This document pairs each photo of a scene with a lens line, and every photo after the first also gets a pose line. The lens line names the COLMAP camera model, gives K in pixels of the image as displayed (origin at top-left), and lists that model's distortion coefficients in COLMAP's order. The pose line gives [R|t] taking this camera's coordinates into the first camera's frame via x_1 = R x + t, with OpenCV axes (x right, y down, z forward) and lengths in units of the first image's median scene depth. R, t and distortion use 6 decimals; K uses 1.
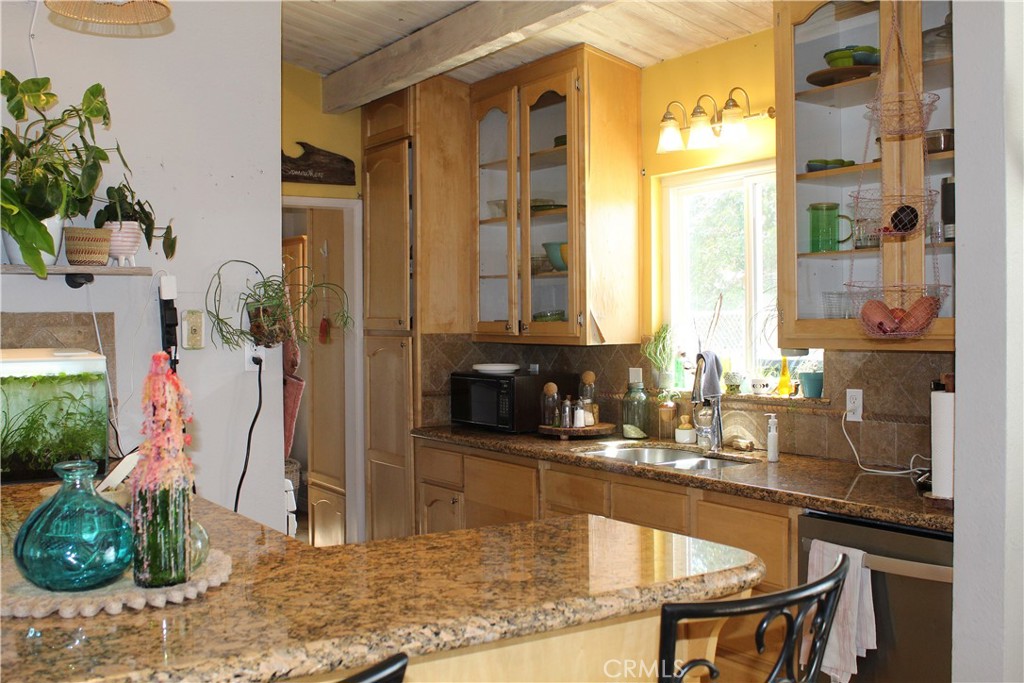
lens RADIAL K [[1081.7, 0, 512.5], [0, 1081.7, 339.0], [0, 0, 1]] dist [-0.072325, 0.000000]
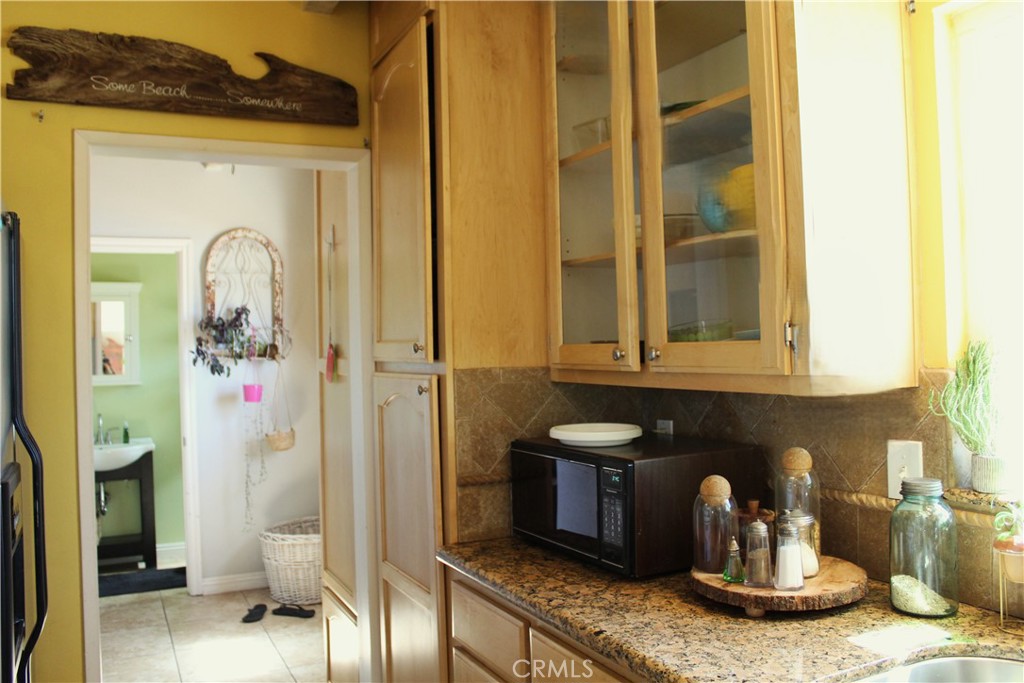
lens RADIAL K [[839.6, 0, 510.0], [0, 839.6, 340.3], [0, 0, 1]] dist [-0.050624, 0.000563]
pose [[0.992129, -0.019256, -0.123727, -0.005177], [0.016161, 0.999532, -0.025971, -0.008219], [0.124169, 0.023767, 0.991976, 0.605388]]
